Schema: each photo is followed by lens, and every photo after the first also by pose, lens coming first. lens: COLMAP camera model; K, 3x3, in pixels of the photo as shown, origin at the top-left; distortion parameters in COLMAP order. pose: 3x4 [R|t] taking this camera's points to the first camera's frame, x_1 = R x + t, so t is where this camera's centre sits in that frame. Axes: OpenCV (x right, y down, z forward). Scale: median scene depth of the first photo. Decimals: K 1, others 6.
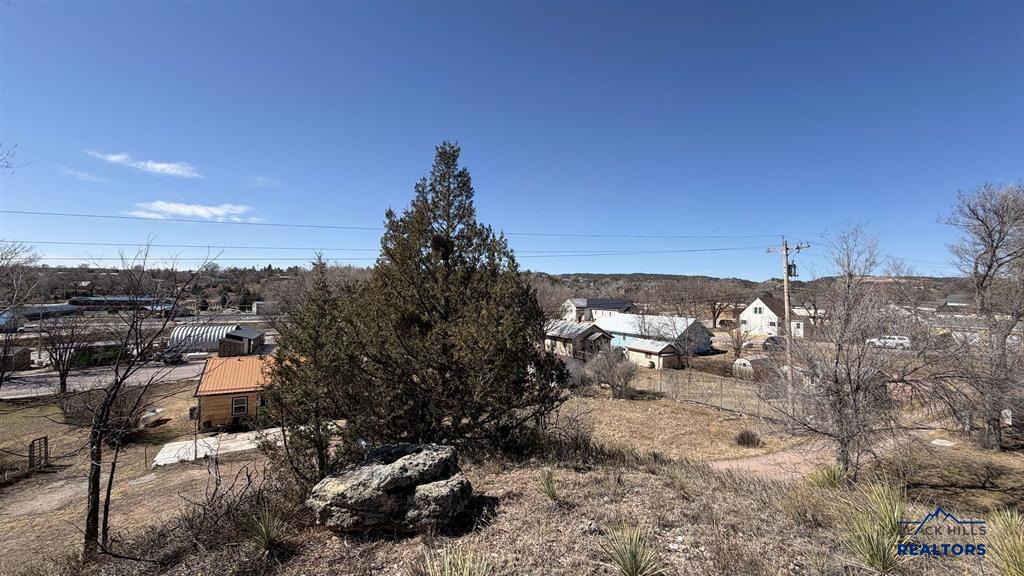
lens RADIAL K [[407.4, 0, 509.2], [0, 407.4, 290.5], [0, 0, 1]] dist [0.001243, -0.000013]
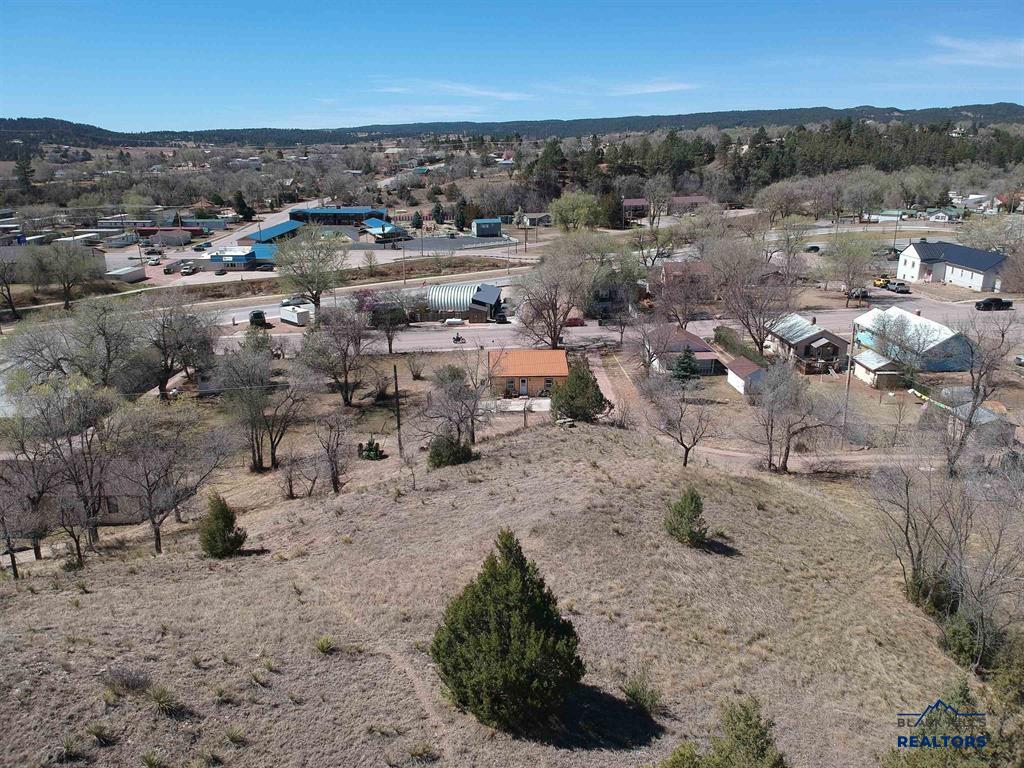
lens RADIAL K [[750.6, 0, 505.6], [0, 750.6, 384.9], [0, 0, 1]] dist [0.064452, -0.132733]
pose [[0.879483, 0.115684, -0.461656, 0.285959], [0.027437, 0.956071, 0.291847, -0.240402], [0.475138, -0.269341, 0.837675, -0.615502]]
